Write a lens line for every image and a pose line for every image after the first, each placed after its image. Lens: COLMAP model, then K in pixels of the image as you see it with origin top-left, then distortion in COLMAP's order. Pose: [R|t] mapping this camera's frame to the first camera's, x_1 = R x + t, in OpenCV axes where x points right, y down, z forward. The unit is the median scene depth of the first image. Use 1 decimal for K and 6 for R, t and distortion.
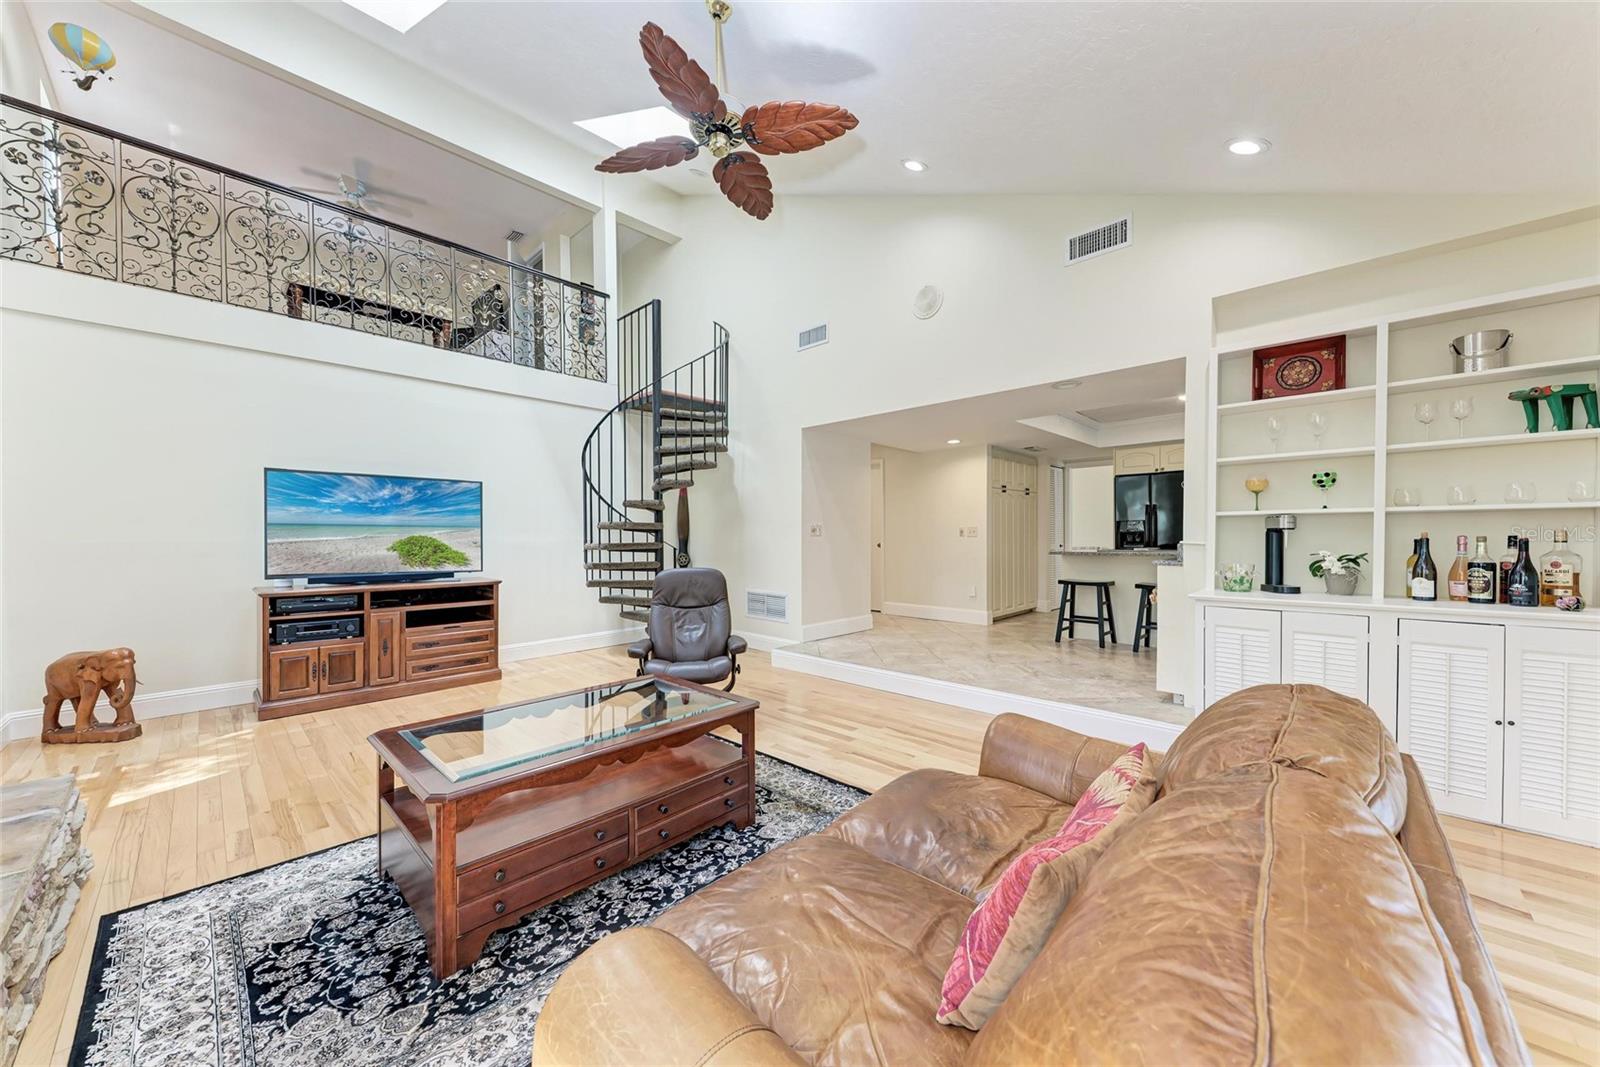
lens RADIAL K [[571.2, 0, 809.7], [0, 571.2, 551.1], [0, 0, 1]] dist [0.000828, -0.000038]
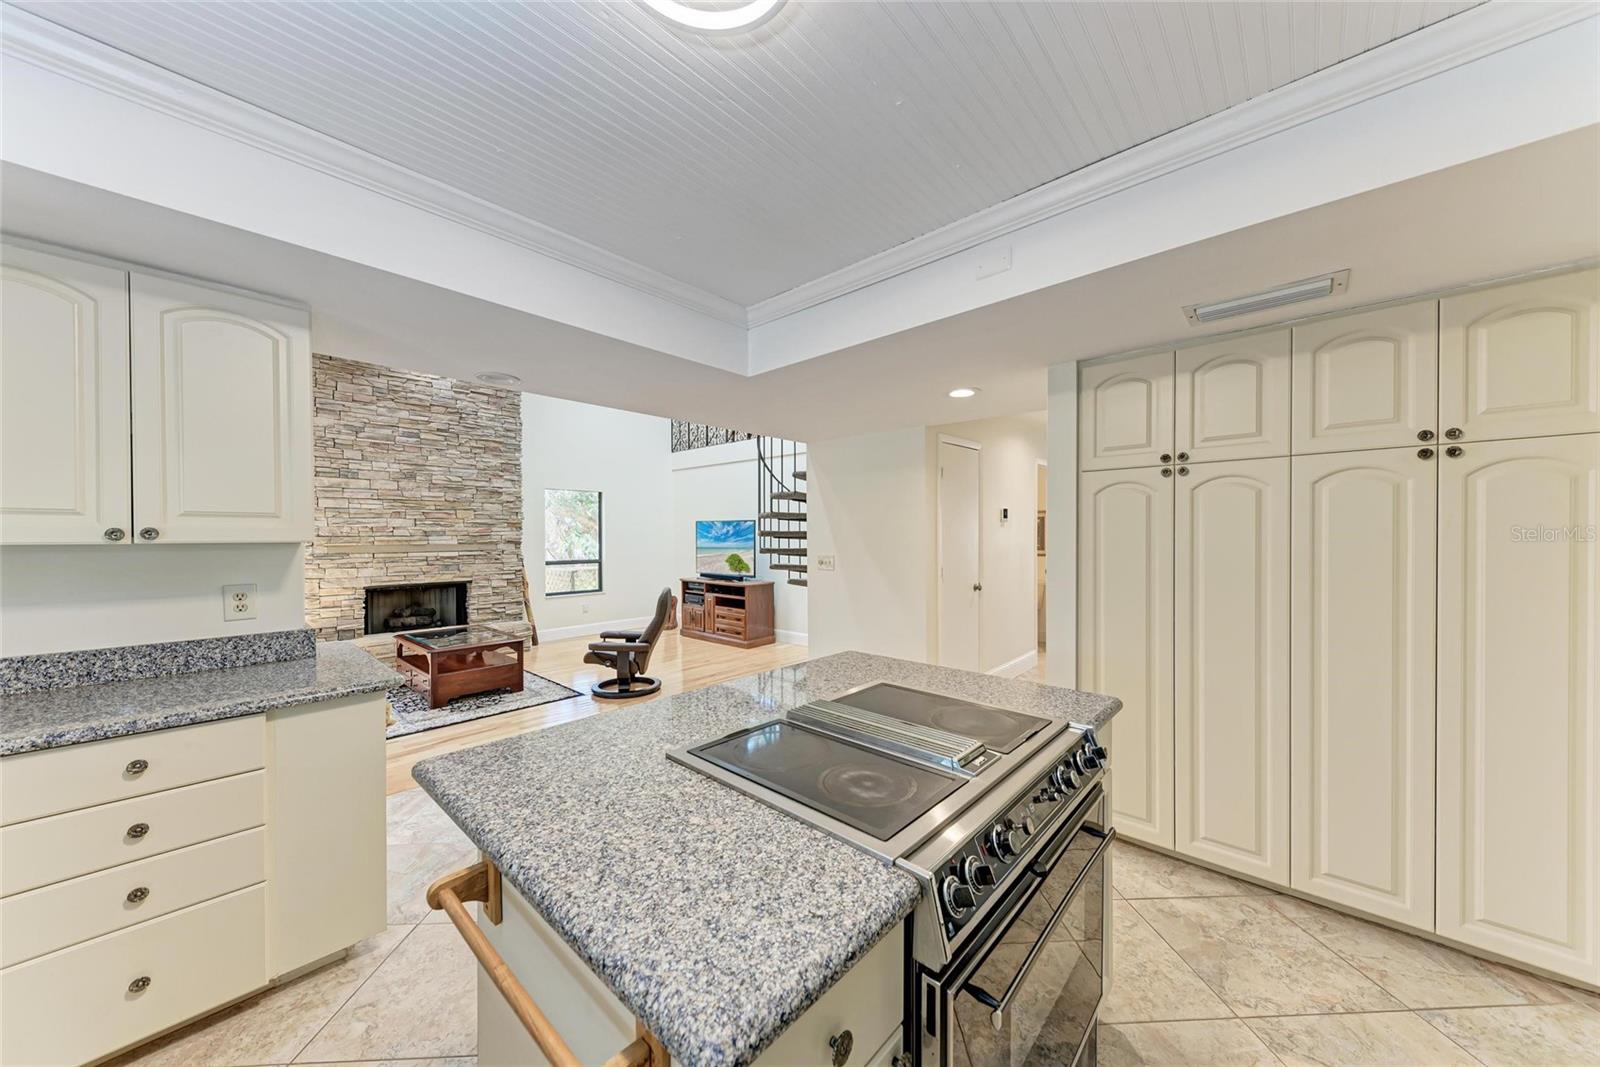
lens RADIAL K [[549.6, 0, 806.6], [0, 549.6, 543.6], [0, 0, 1]] dist [0.030163, -0.008545]
pose [[0.016068, 0.016674, -0.999732, 1.037960], [-0.026254, 0.999523, 0.016248, -0.096241], [0.999526, 0.025985, 0.016498, 1.258731]]
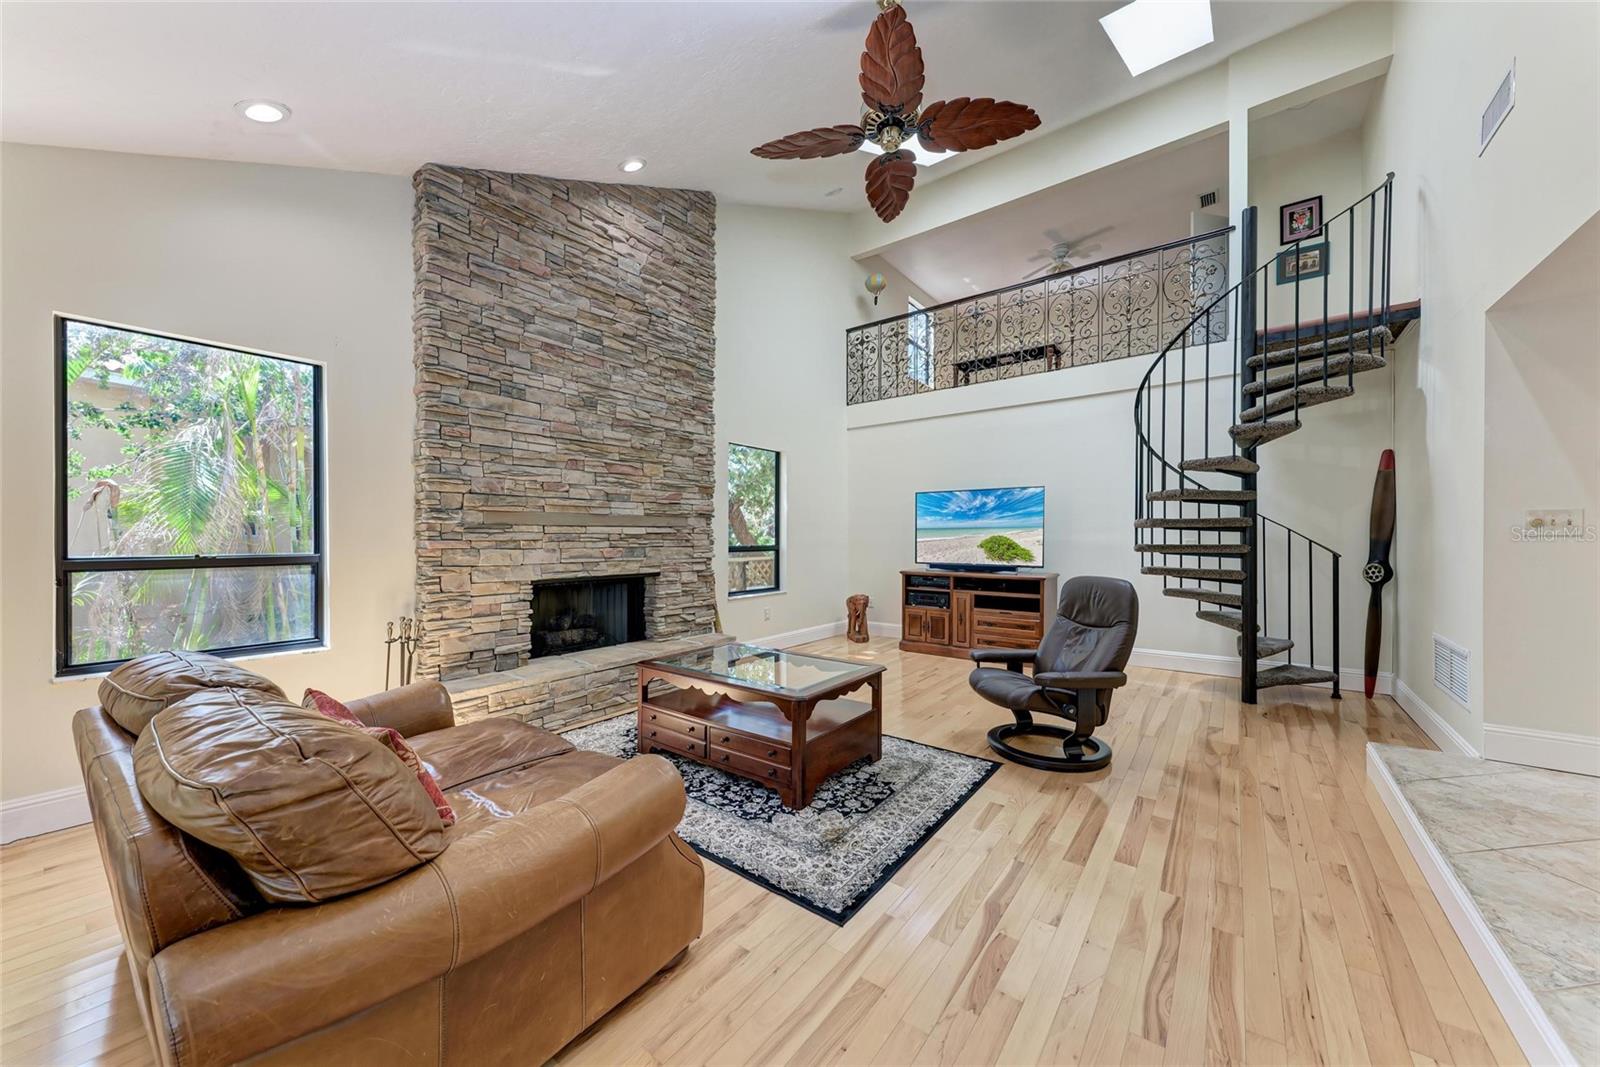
lens RADIAL K [[563.0, 0, 811.5], [0, 563.0, 542.4], [0, 0, 1]] dist [0.006242, -0.000124]
pose [[0.104291, 0.009724, -0.994499, 0.510807], [-0.026751, 0.999618, 0.006969, -0.010544], [0.994187, 0.025877, 0.104511, 0.501409]]
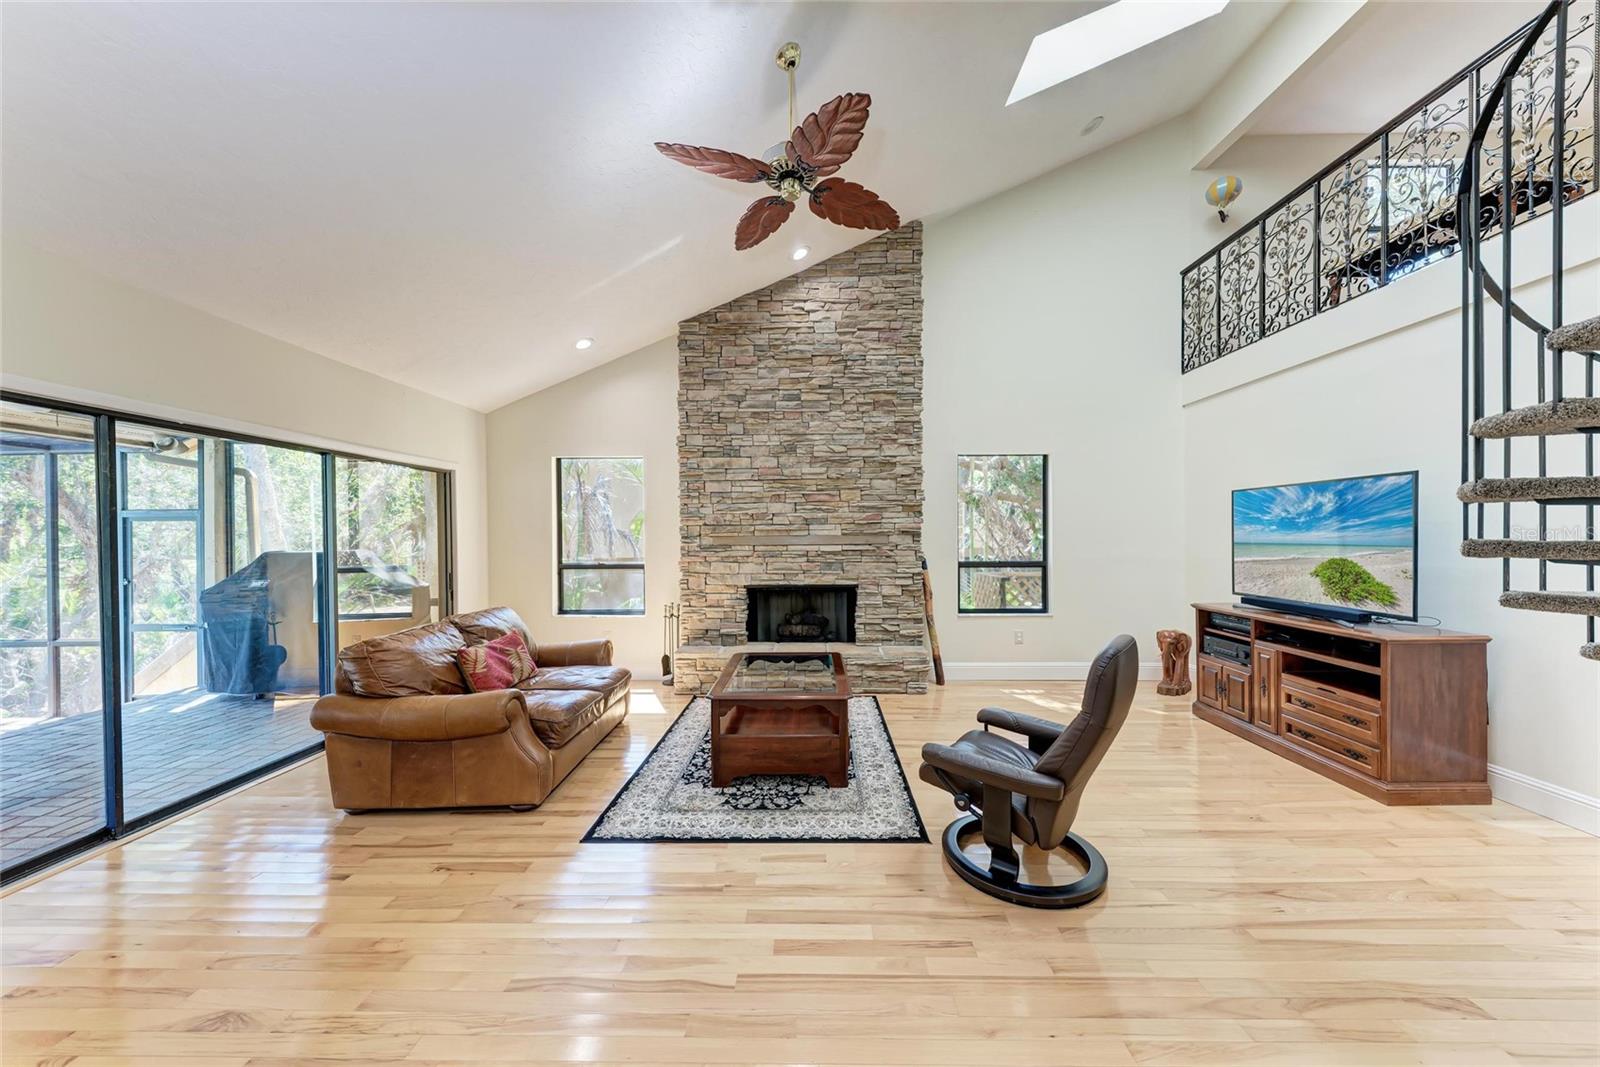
lens RADIAL K [[576.5, 0, 798.7], [0, 576.5, 540.8], [0, 0, 1]] dist [0.007636, -0.000153]
pose [[-0.745838, 0.008715, -0.666071, 0.342900], [-0.012513, 0.999555, 0.027090, -0.063782], [0.666010, 0.028539, -0.745397, 1.153834]]
